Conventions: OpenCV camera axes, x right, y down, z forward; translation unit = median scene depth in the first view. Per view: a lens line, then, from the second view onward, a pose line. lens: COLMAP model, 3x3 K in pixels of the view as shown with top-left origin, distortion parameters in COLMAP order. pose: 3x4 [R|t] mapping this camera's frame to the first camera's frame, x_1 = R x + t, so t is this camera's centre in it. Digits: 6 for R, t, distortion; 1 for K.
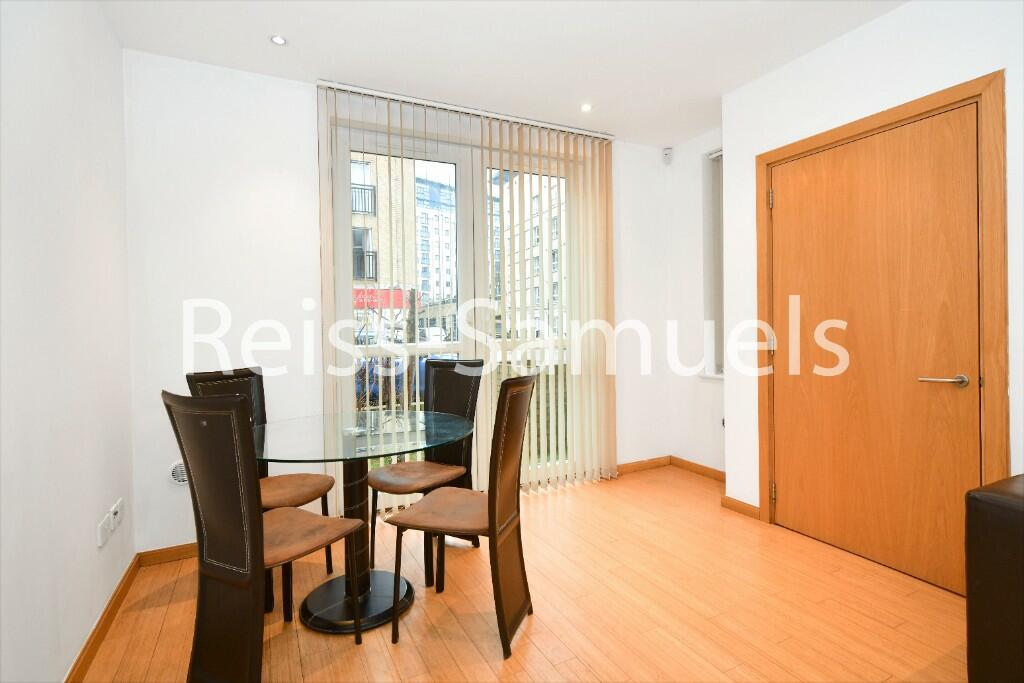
lens RADIAL K [[513.5, 0, 511.5], [0, 513.5, 335.2], [0, 0, 1]] dist [0.001728, 0.000637]
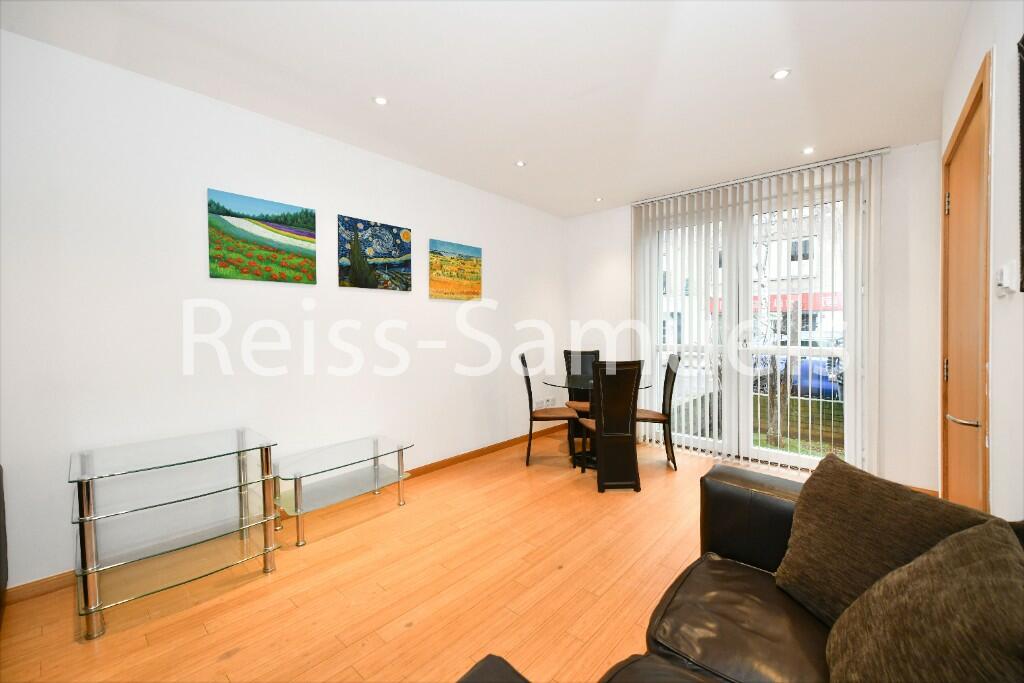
lens RADIAL K [[420.6, 0, 516.1], [0, 420.6, 345.8], [0, 0, 1]] dist [-0.007592, -0.000517]
pose [[0.380594, 0.031718, -0.924198, 1.107883], [-0.007542, 0.999485, 0.031196, -0.028846], [0.924711, -0.004902, 0.380638, 0.019587]]
